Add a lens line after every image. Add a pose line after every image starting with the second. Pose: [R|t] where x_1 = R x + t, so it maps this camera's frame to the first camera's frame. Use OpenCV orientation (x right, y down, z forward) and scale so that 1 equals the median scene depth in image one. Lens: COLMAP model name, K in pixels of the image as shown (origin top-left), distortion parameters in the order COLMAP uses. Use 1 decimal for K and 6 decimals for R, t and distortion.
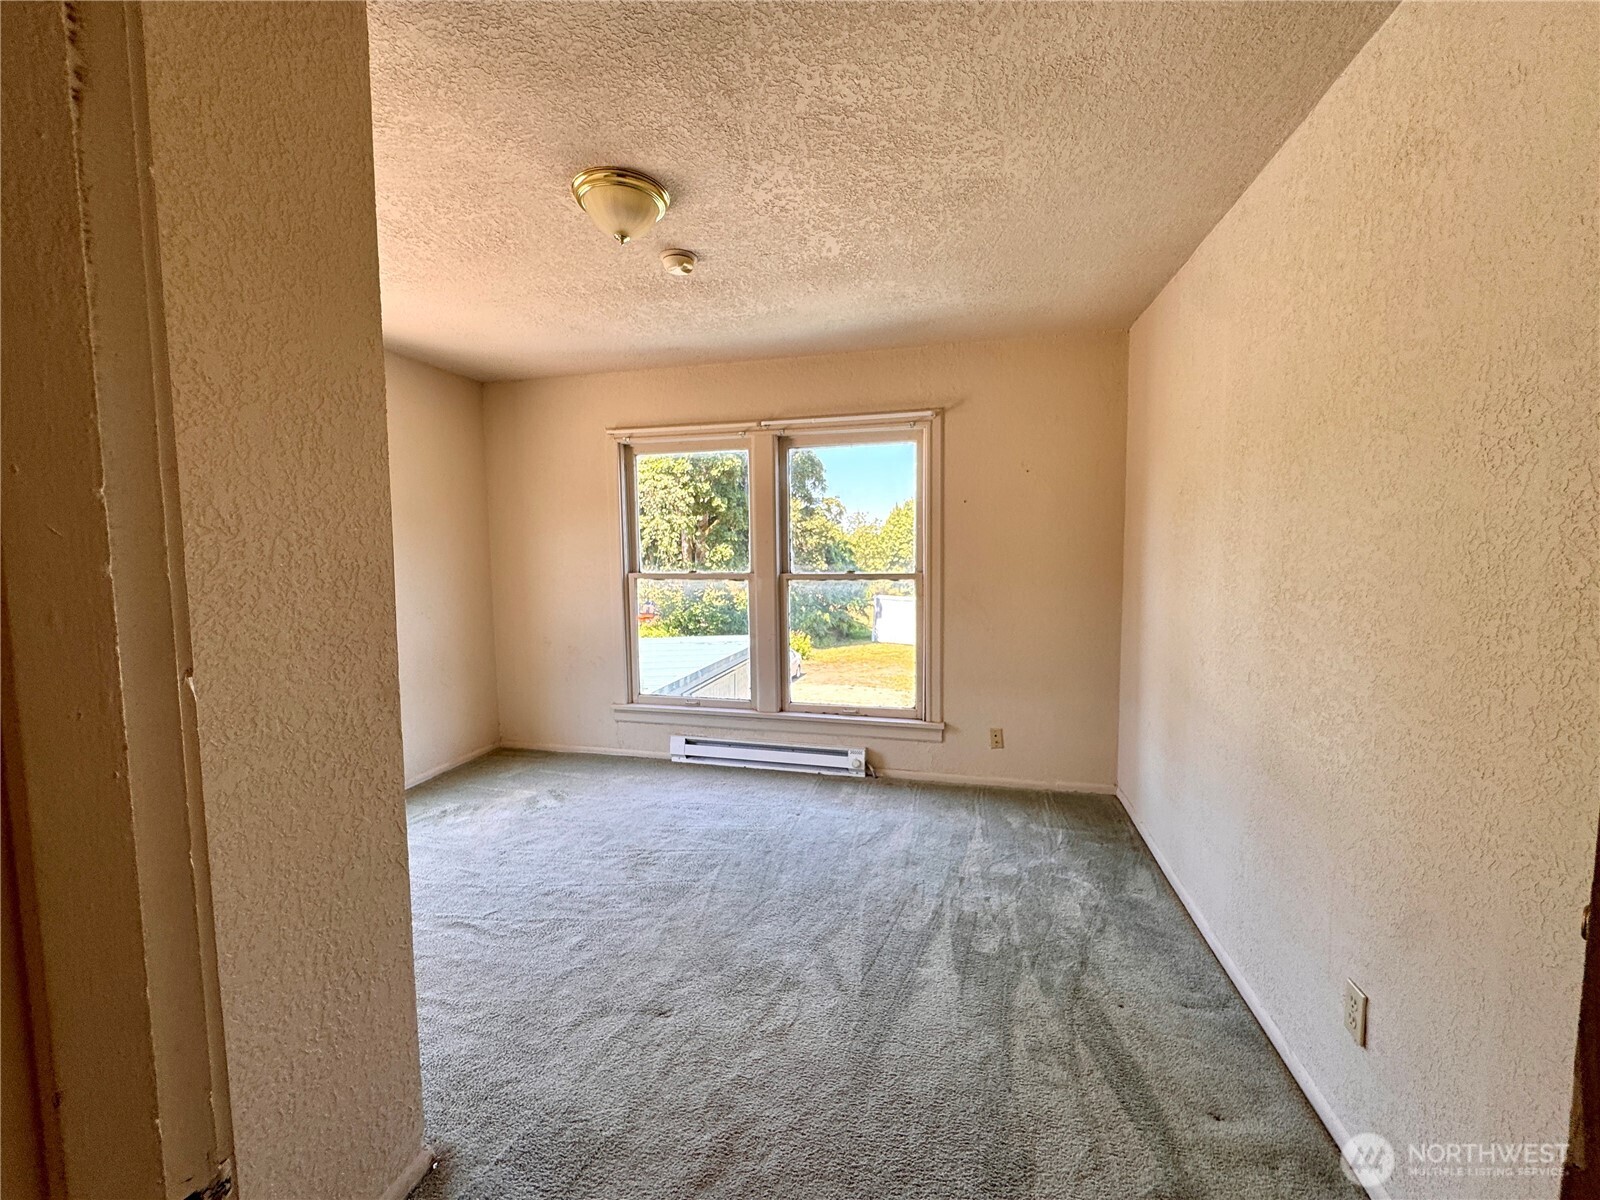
lens RADIAL K [[638.6, 0, 802.0], [0, 638.6, 600.9], [0, 0, 1]] dist [-0.002068, 0.000018]
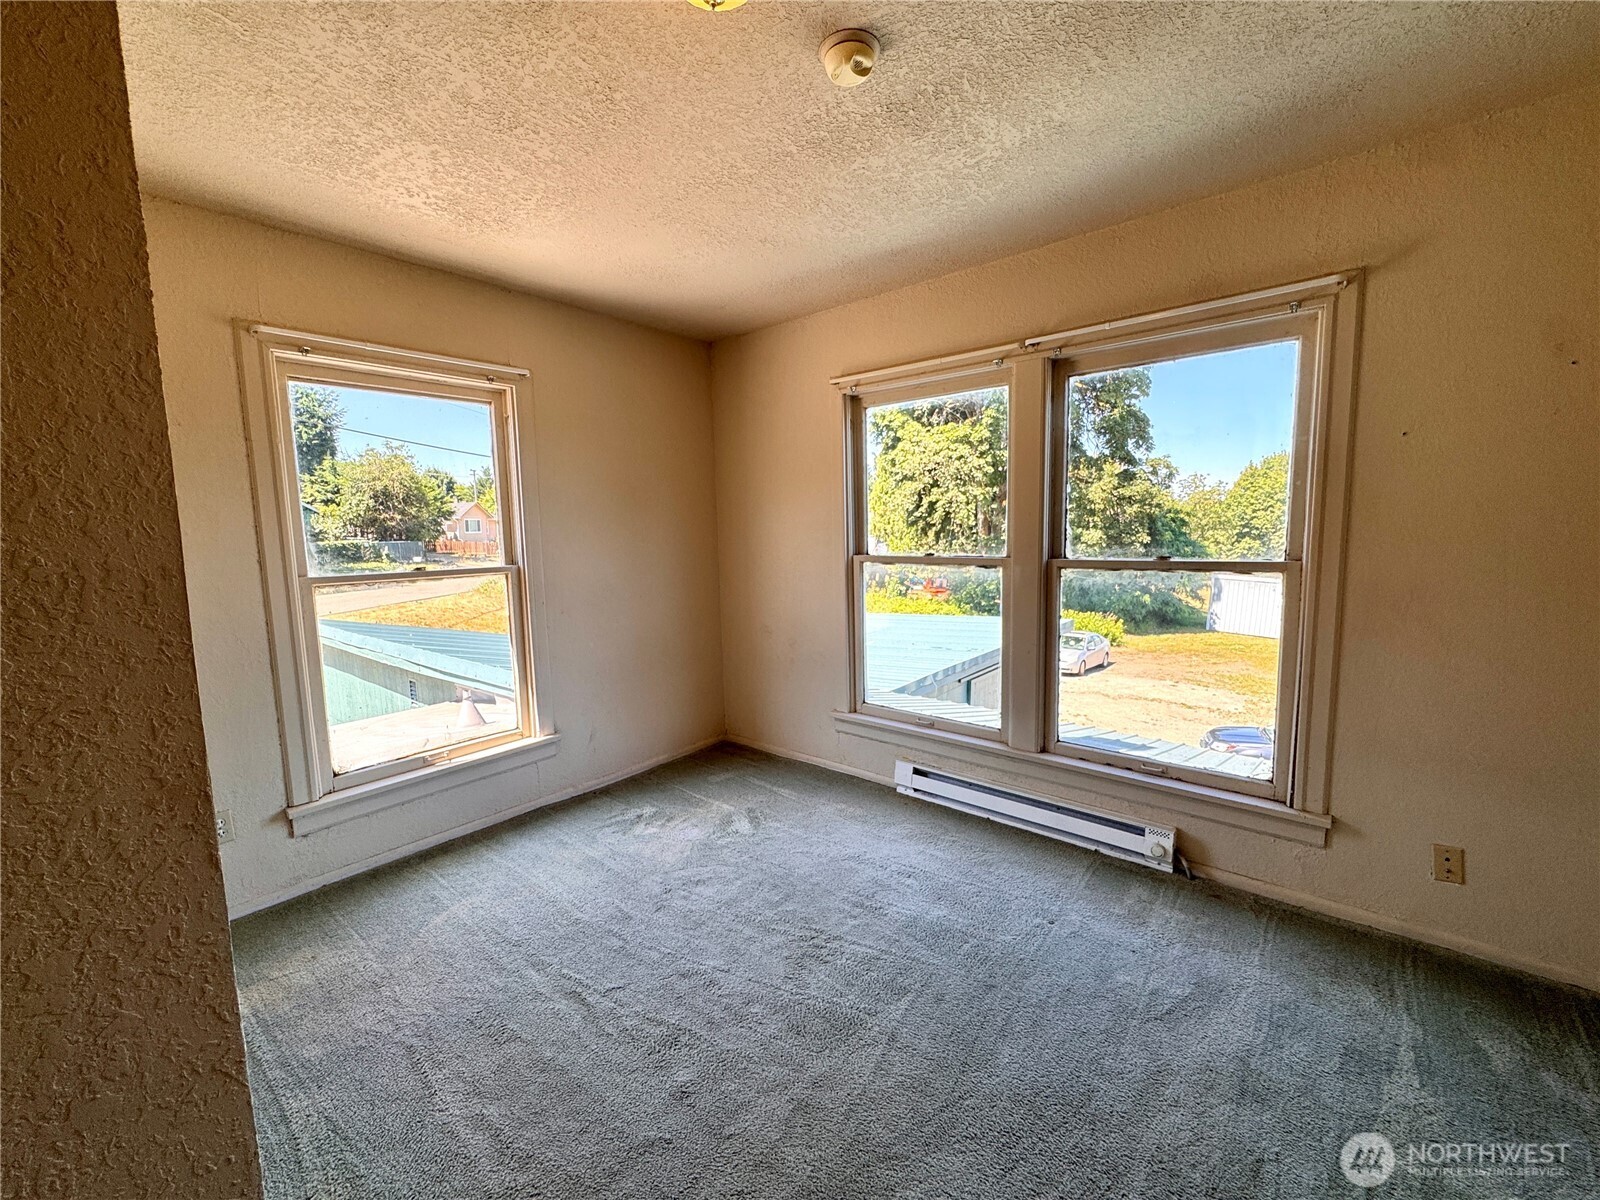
lens RADIAL K [[638.6, 0, 802.0], [0, 638.6, 600.9], [0, 0, 1]] dist [-0.002068, 0.000018]
pose [[0.896191, 0.041203, -0.441751, 0.034648], [-0.022339, 0.998606, 0.047821, -0.023973], [0.443106, -0.032989, 0.895862, 0.248301]]
